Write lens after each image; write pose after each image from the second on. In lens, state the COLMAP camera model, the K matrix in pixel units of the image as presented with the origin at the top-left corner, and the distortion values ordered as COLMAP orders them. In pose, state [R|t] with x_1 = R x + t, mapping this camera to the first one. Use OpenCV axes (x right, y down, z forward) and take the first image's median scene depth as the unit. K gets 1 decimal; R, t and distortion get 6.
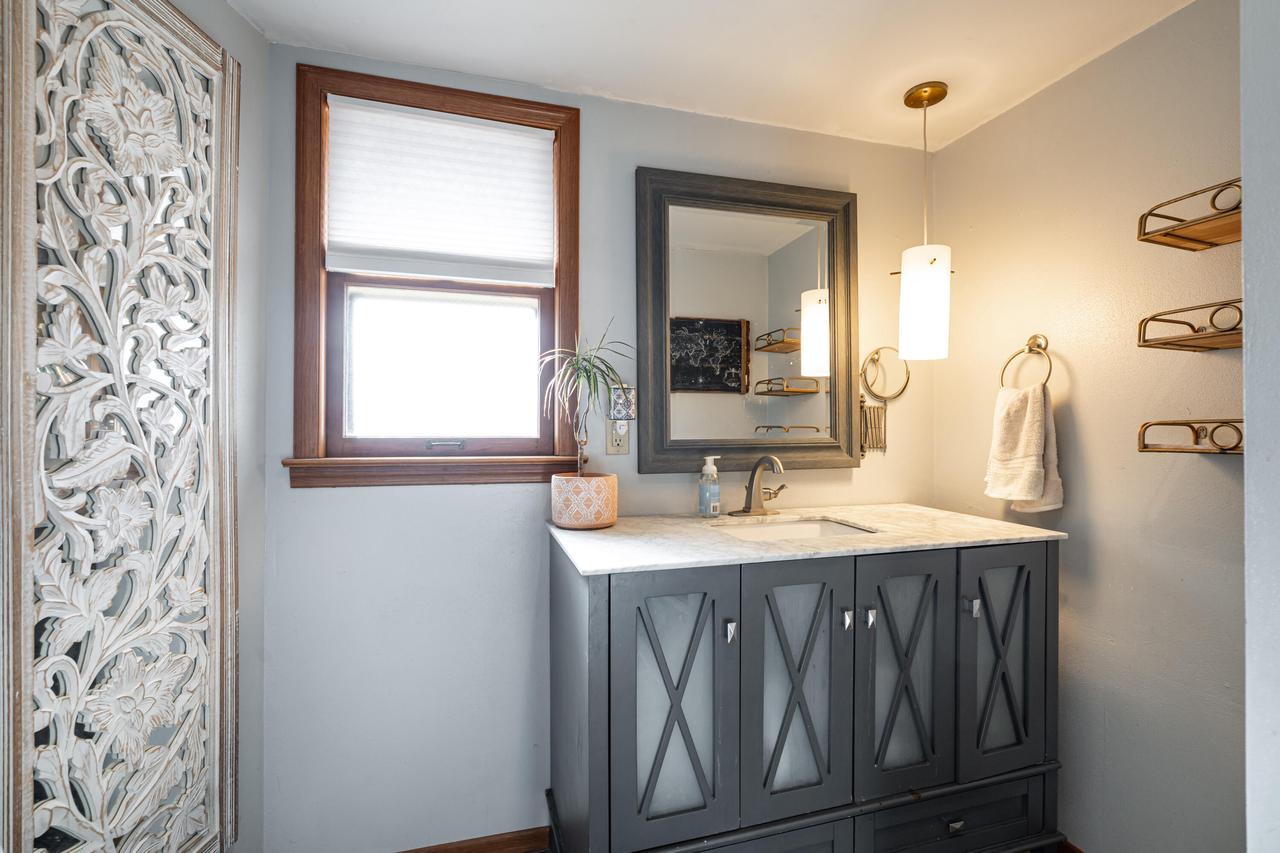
lens RADIAL K [[587.0, 0, 642.5], [0, 587.0, 429.7], [0, 0, 1]] dist [-0.000053, 0.000748]
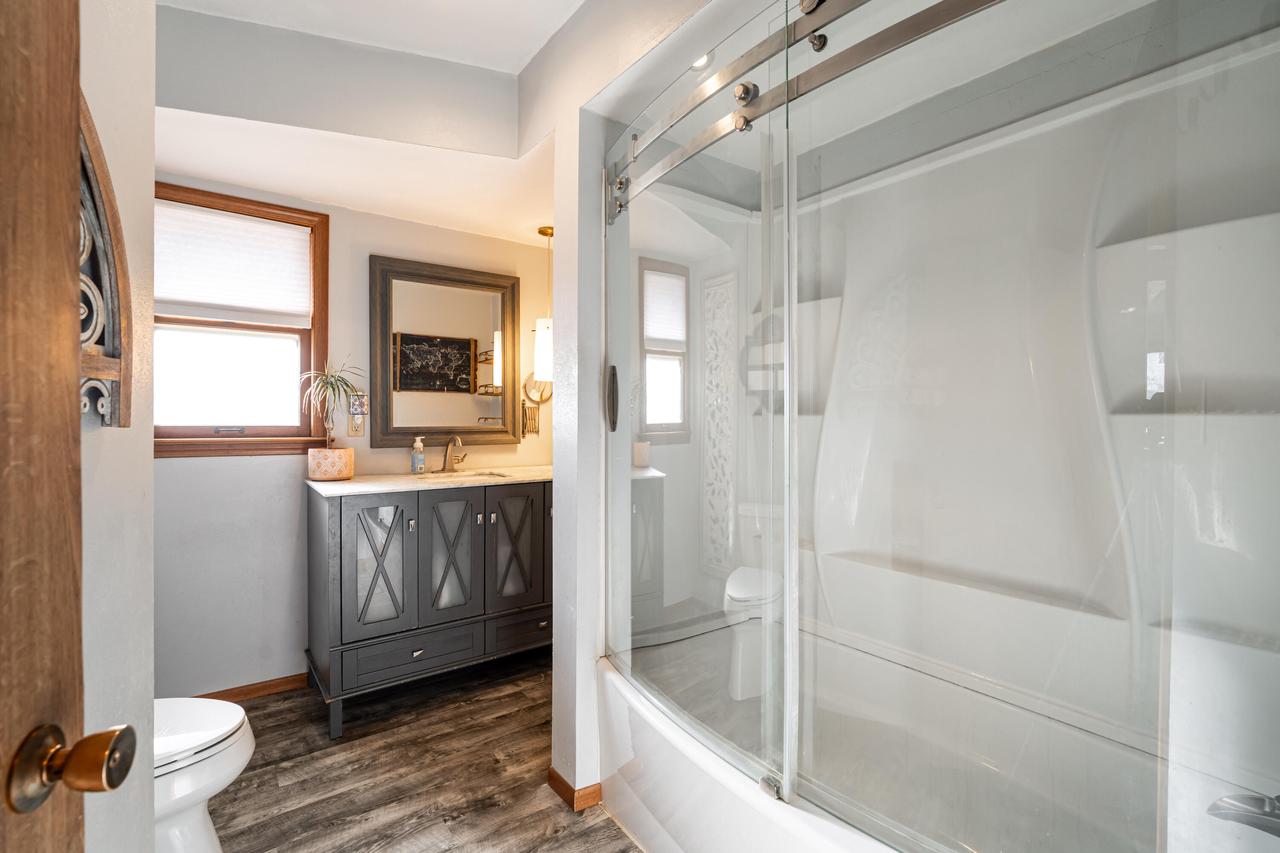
lens RADIAL K [[587.0, 0, 640.1], [0, 587.0, 424.1], [0, 0, 1]] dist [-0.000053, 0.000748]
pose [[0.939669, 0.000937, 0.342085, 0.137715], [-0.004116, 0.999955, 0.008567, -0.007415], [-0.342062, -0.009458, 0.939630, -0.760882]]
